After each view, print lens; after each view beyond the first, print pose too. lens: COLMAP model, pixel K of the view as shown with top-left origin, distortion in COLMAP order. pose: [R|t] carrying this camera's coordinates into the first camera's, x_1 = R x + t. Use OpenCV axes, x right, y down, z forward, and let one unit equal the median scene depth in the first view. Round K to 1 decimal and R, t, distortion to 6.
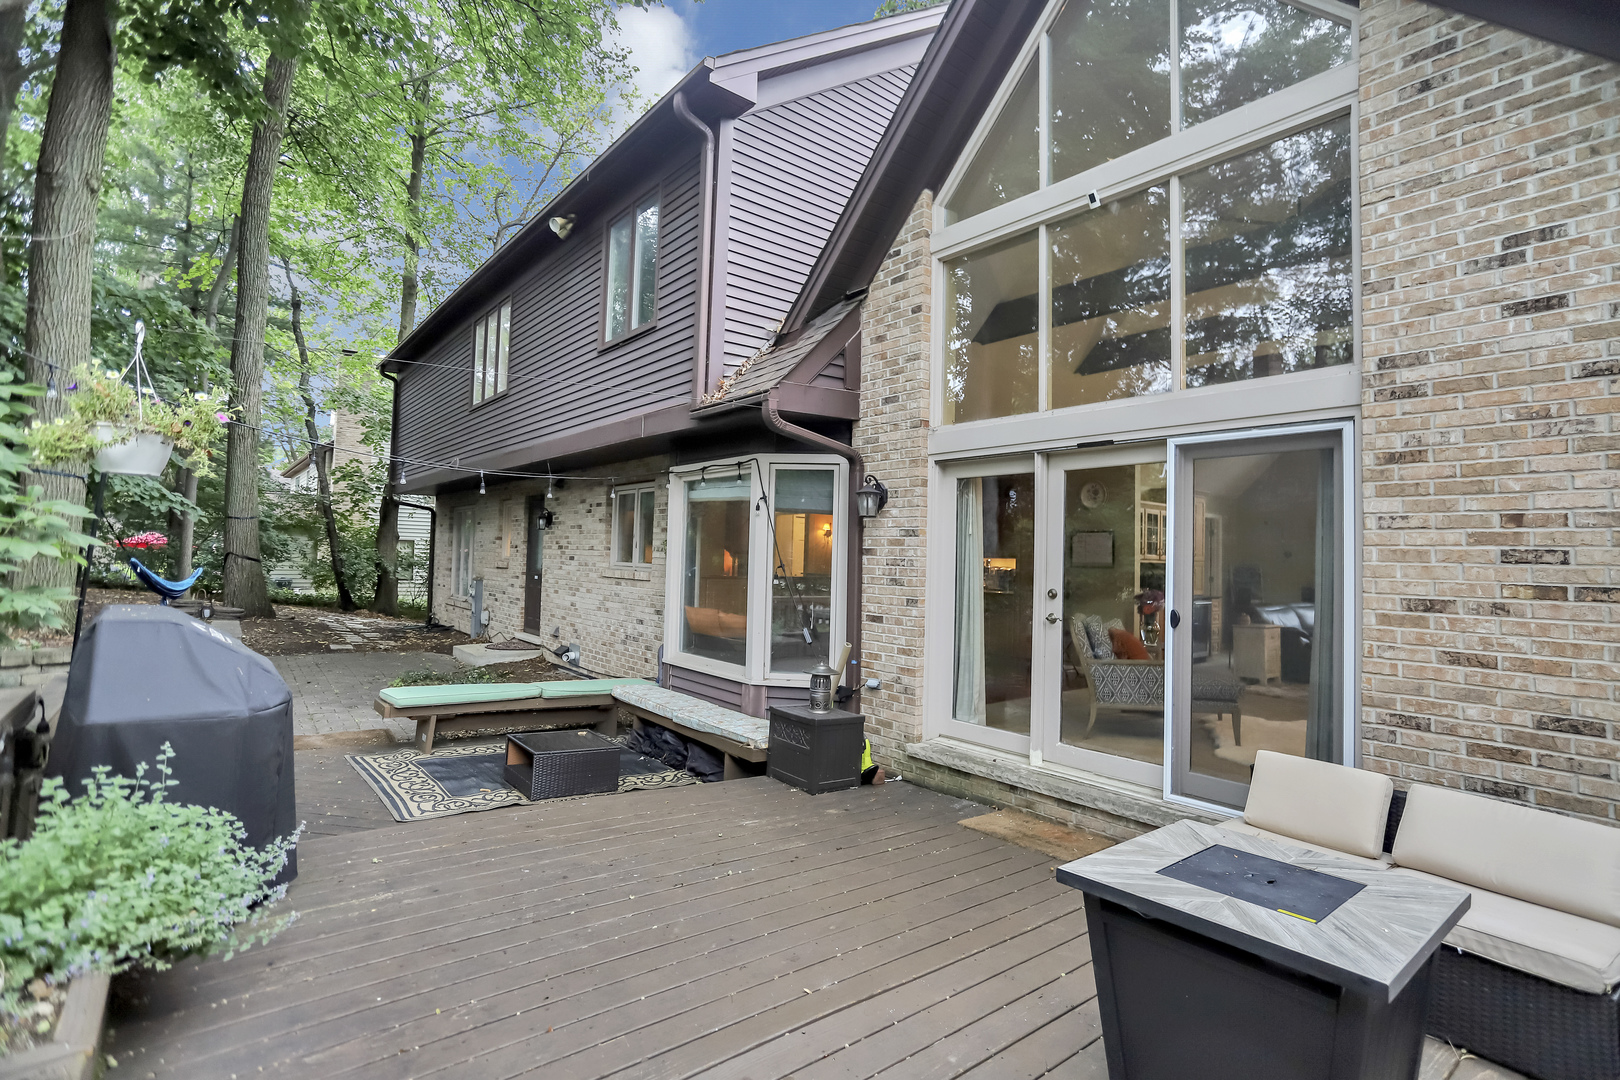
lens RADIAL K [[789.4, 0, 812.7], [0, 789.4, 533.0], [0, 0, 1]] dist [0.006155, -0.000057]
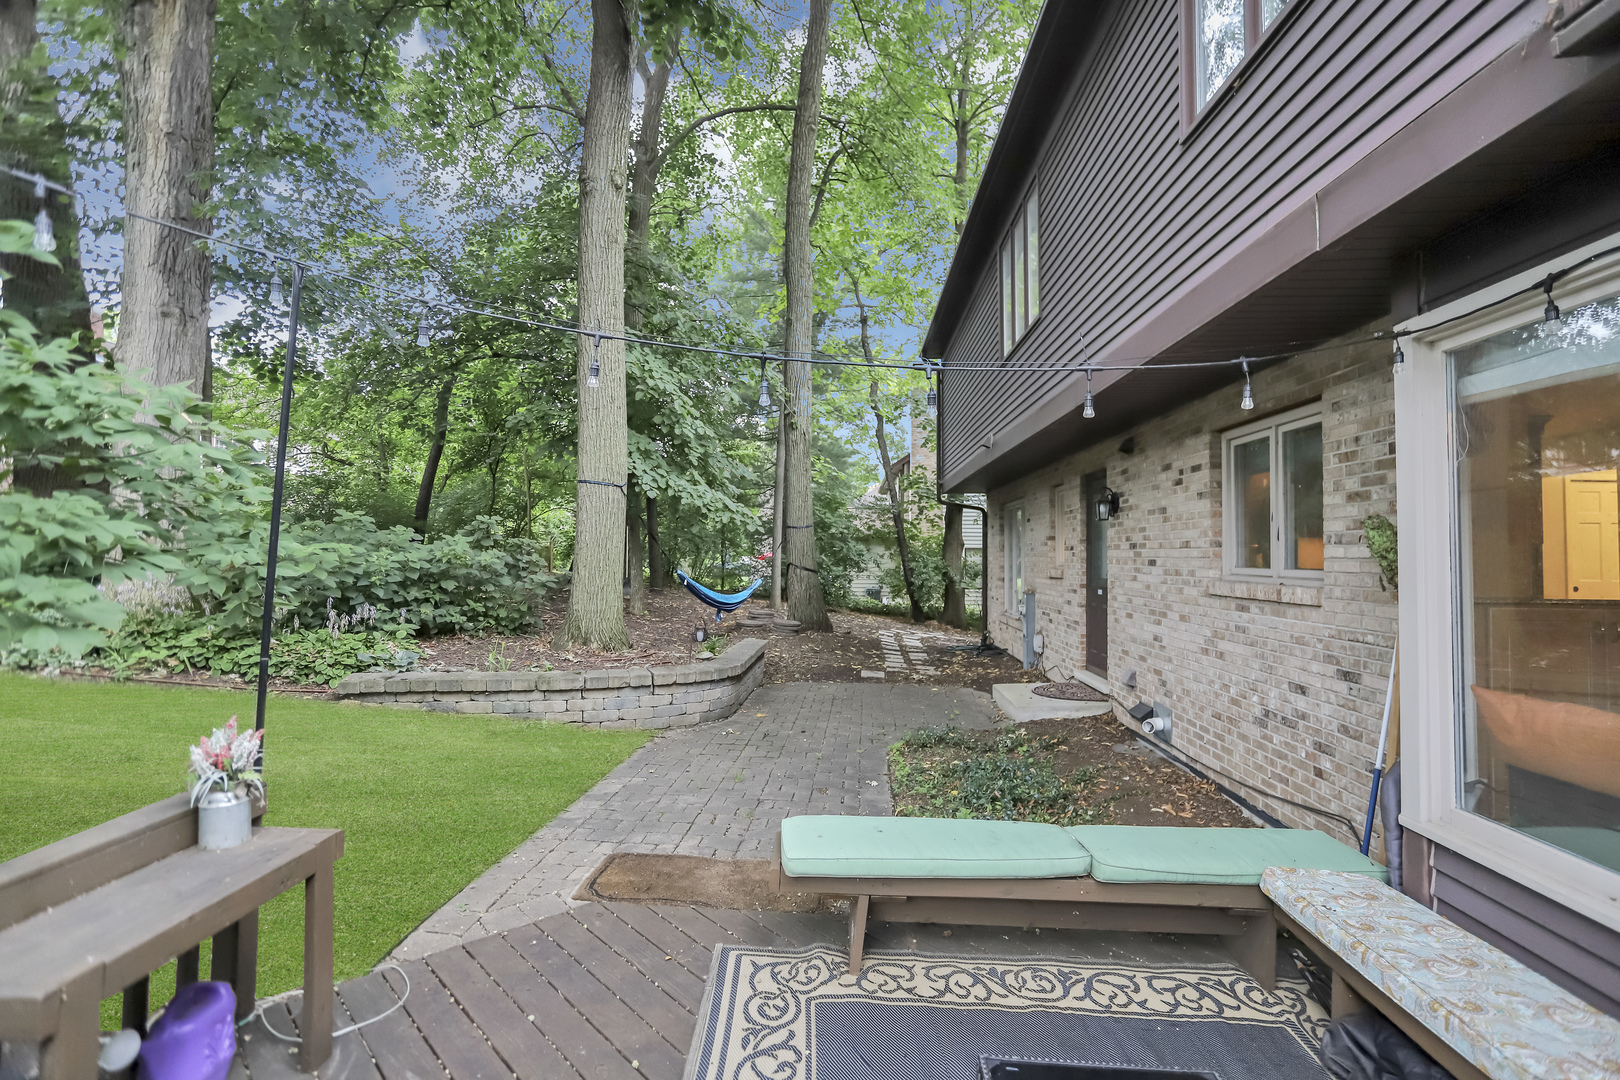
lens RADIAL K [[796.2, 0, 818.8], [0, 796.2, 527.9], [0, 0, 1]] dist [-0.048601, 0.000509]
pose [[0.768288, -0.044054, -0.638587, -0.106982], [0.034364, 0.999029, -0.027577, 0.012358], [0.639182, -0.000757, 0.769055, 0.349332]]
